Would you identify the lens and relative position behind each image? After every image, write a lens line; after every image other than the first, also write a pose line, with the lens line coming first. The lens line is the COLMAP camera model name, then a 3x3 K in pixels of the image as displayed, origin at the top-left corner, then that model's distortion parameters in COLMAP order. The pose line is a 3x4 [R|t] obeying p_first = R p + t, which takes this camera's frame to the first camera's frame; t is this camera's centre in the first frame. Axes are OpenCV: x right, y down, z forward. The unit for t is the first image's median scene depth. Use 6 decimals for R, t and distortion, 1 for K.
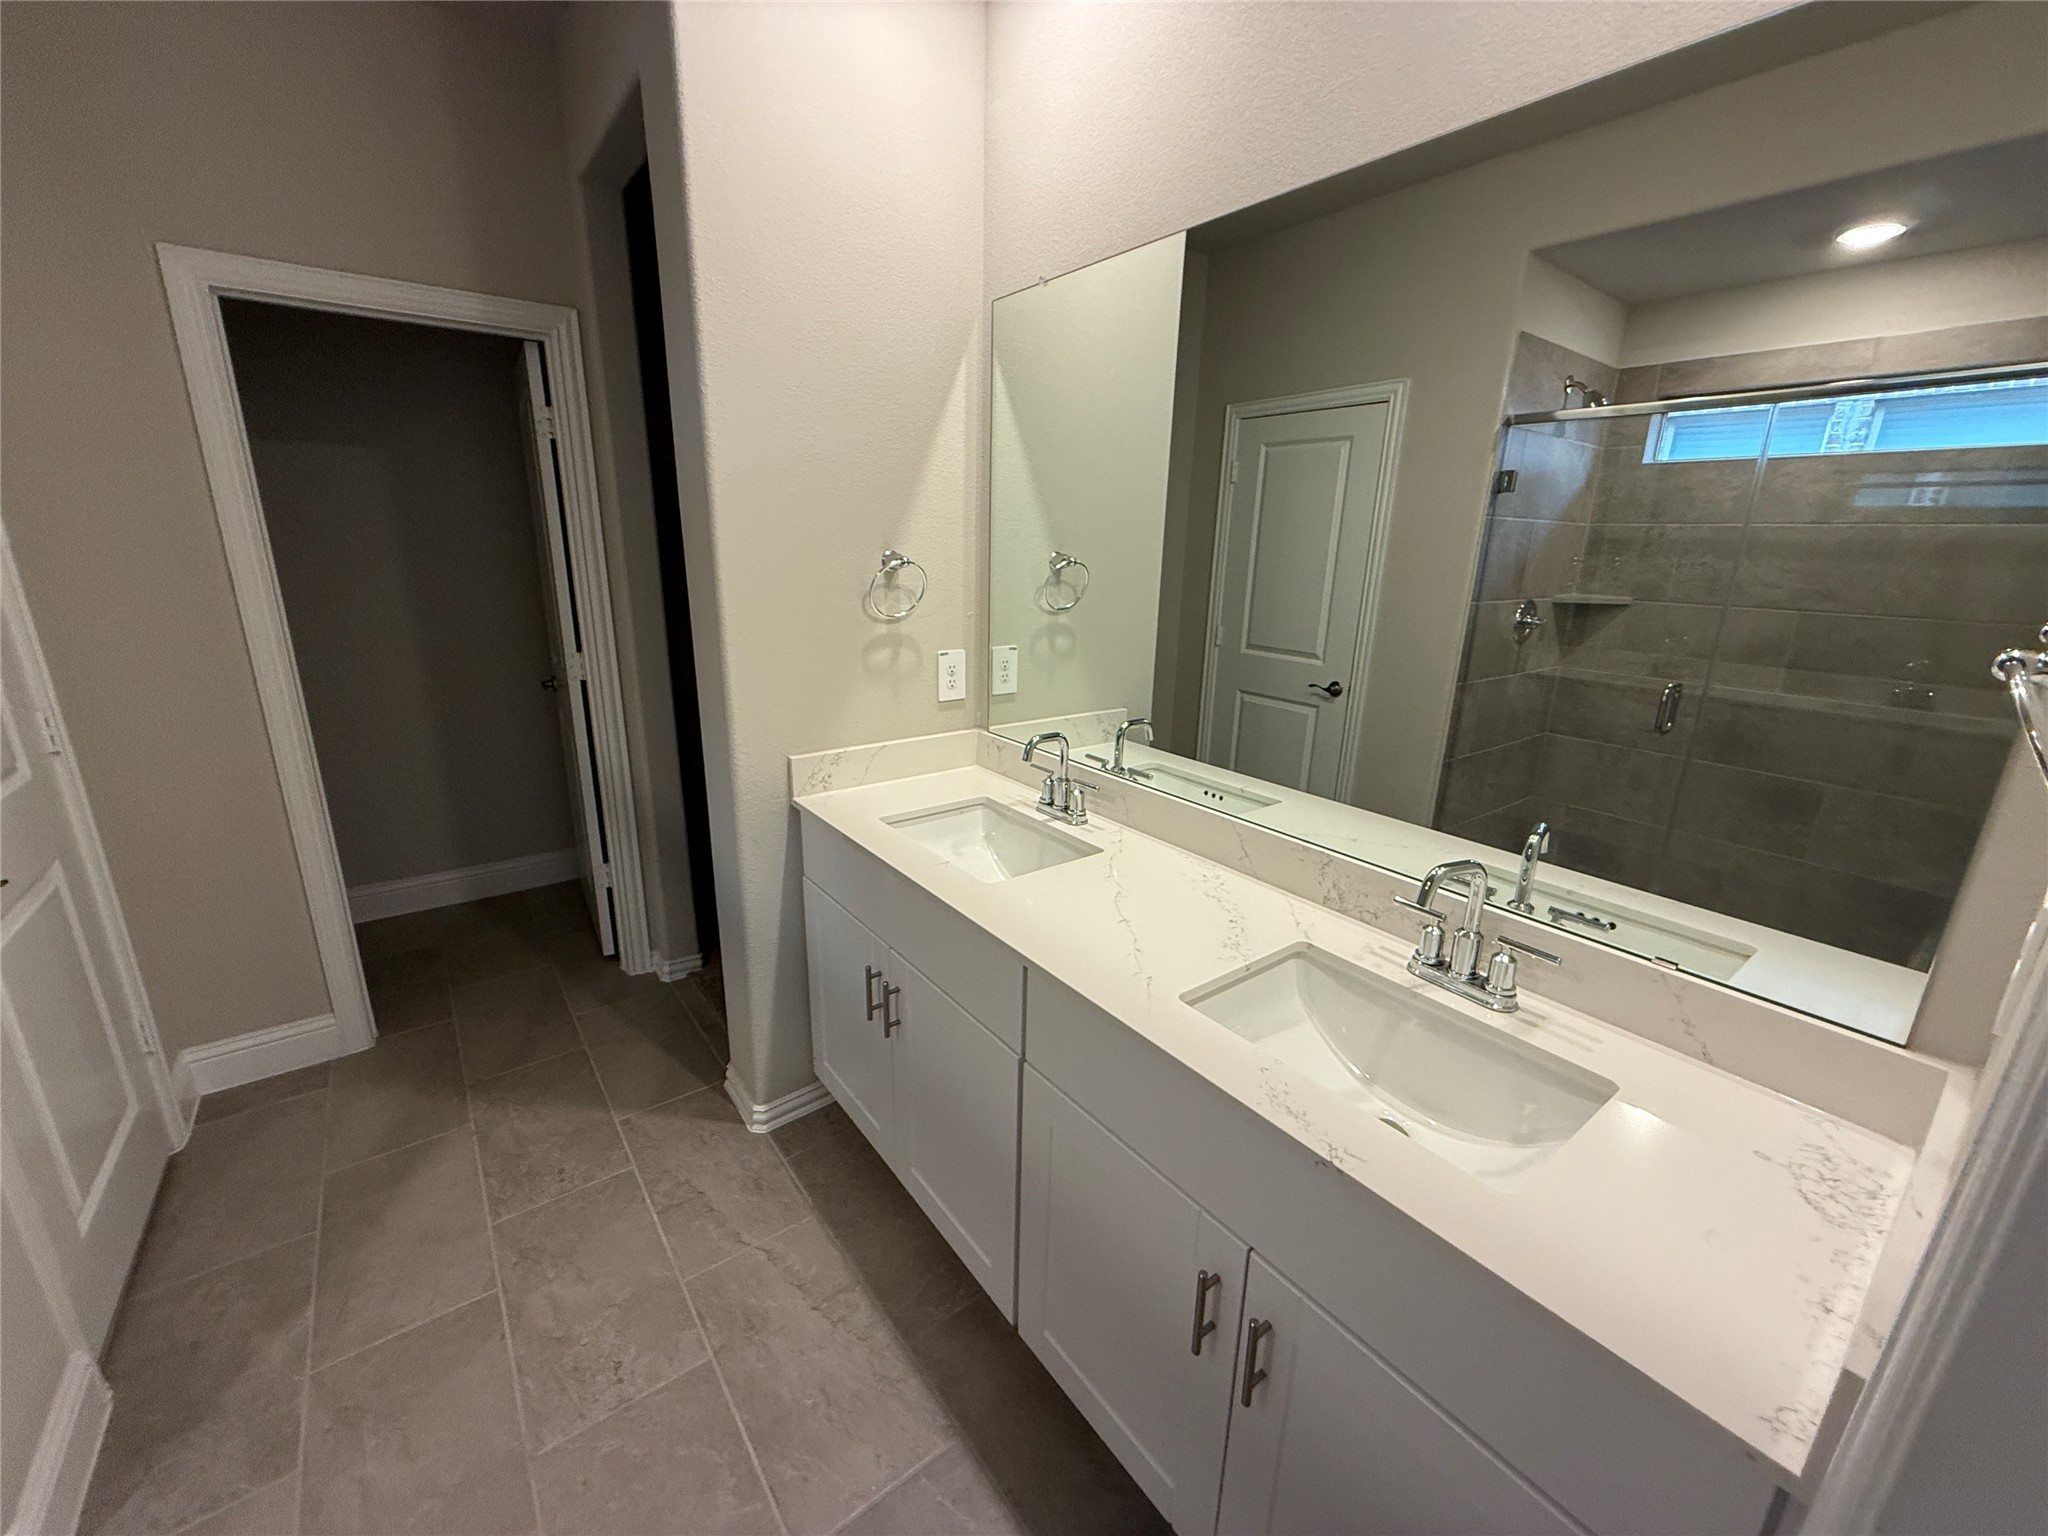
lens RADIAL K [[816.2, 0, 1022.2], [0, 816.2, 763.3], [0, 0, 1]] dist [-0.001029, 0.000166]
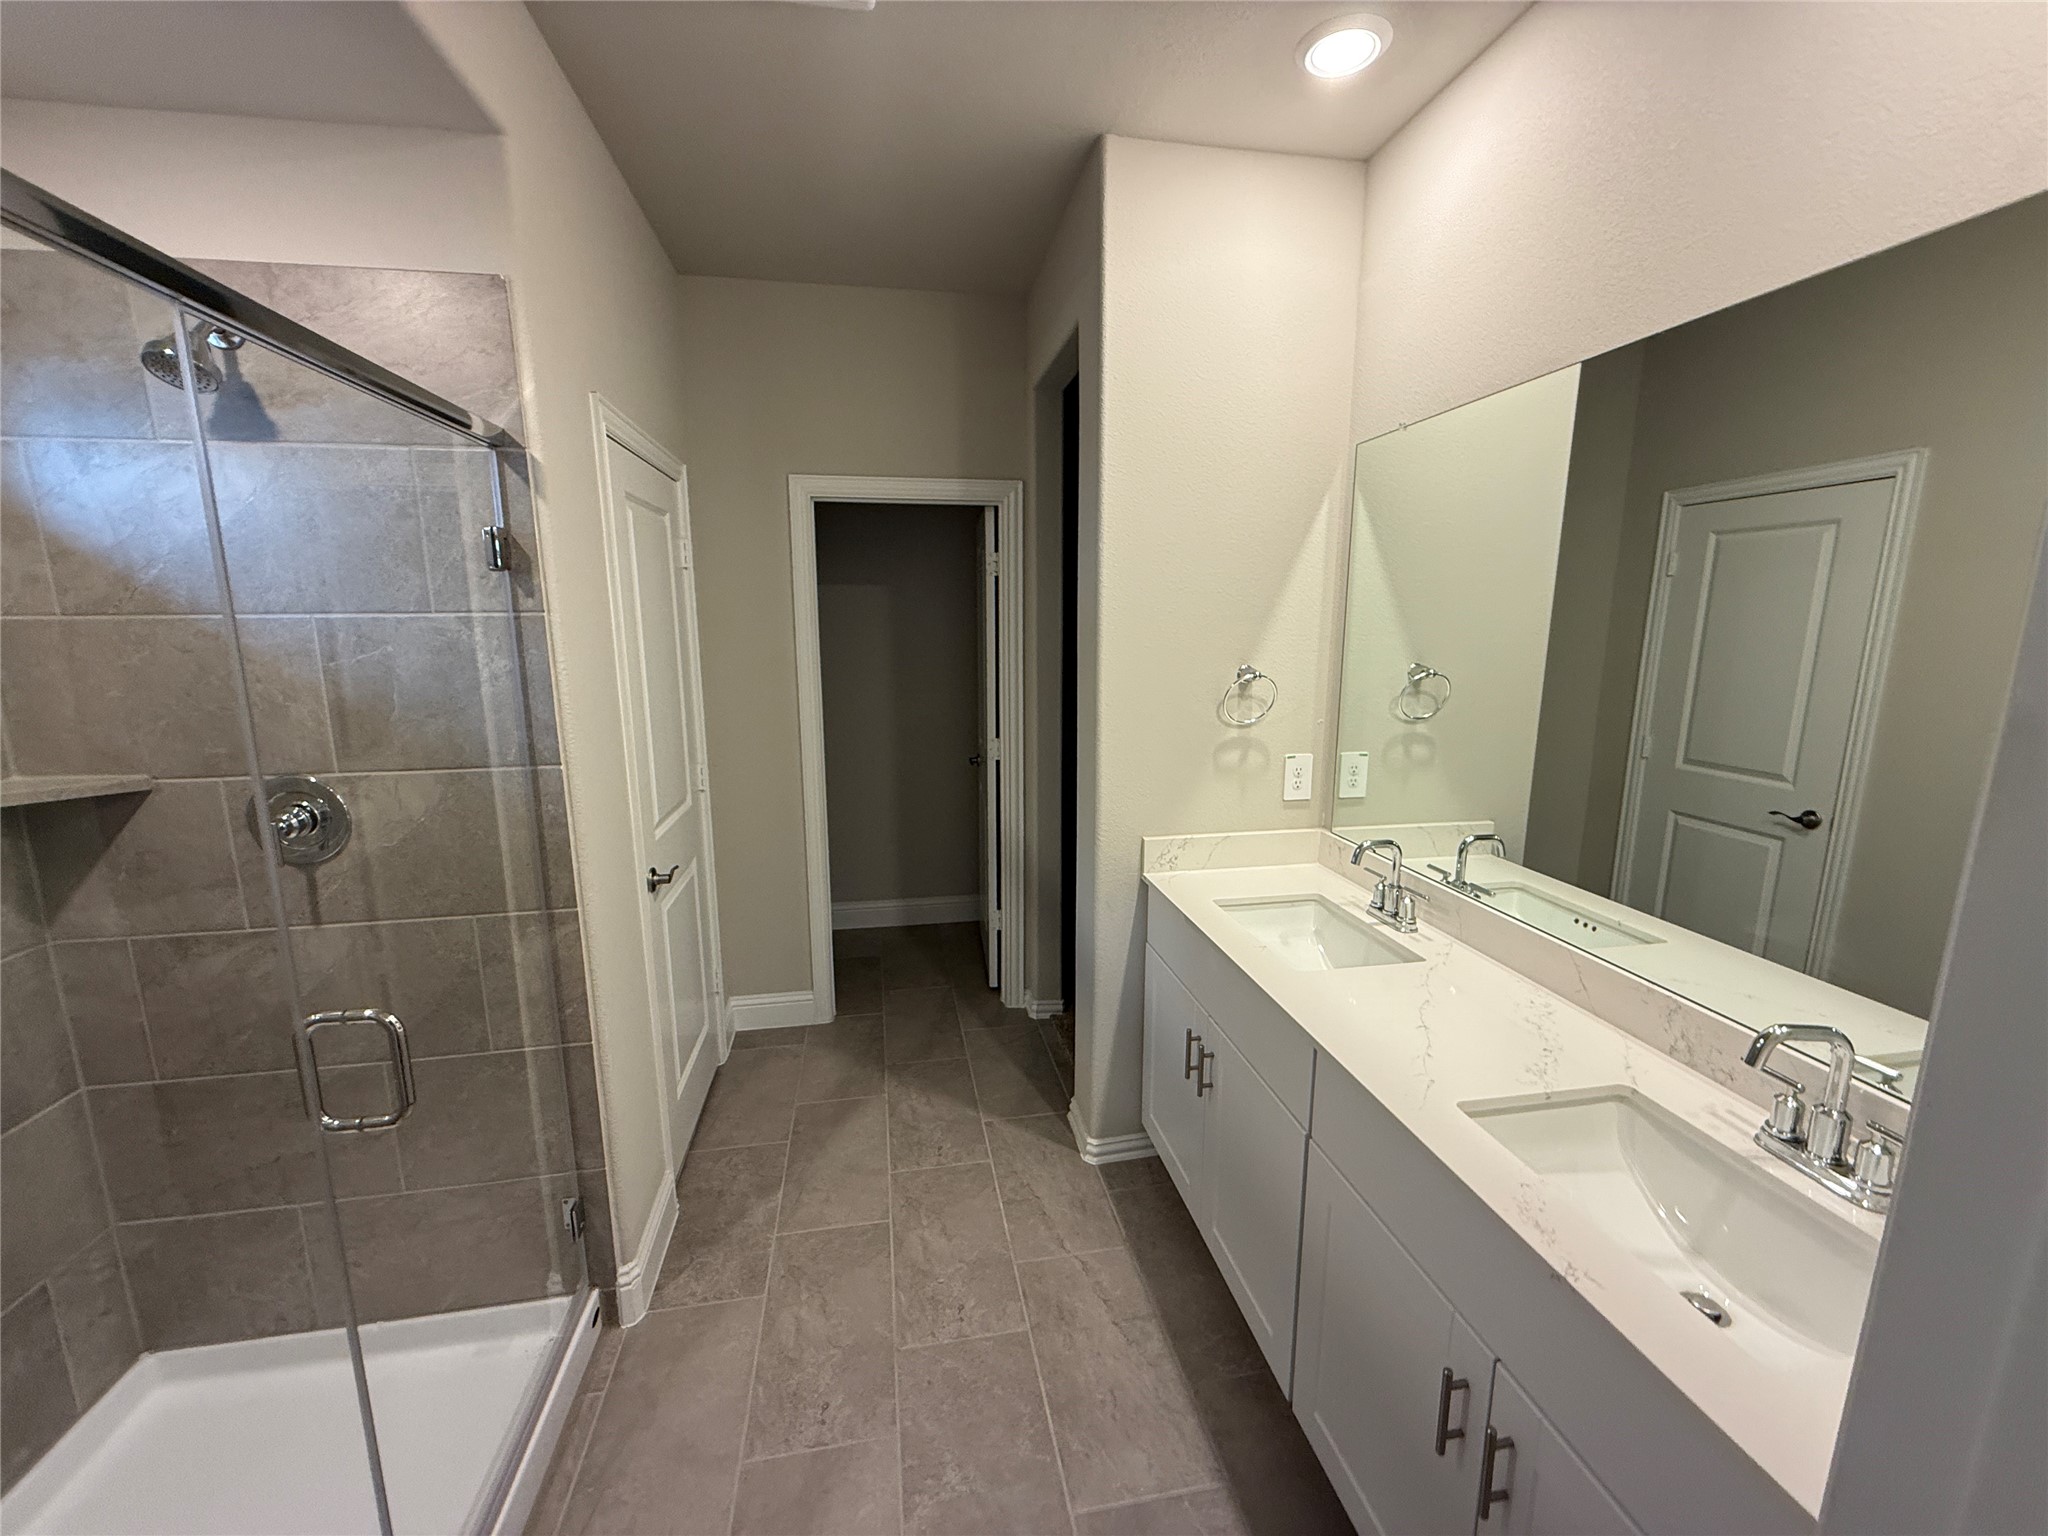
lens RADIAL K [[830.3, 0, 1023.9], [0, 830.3, 761.4], [0, 0, 1]] dist [0.000286, -0.000030]
pose [[0.891025, 0.056417, -0.450435, 0.090793], [-0.102469, 0.991634, -0.078497, -0.005588], [0.442238, 0.116098, 0.889352, -0.147739]]
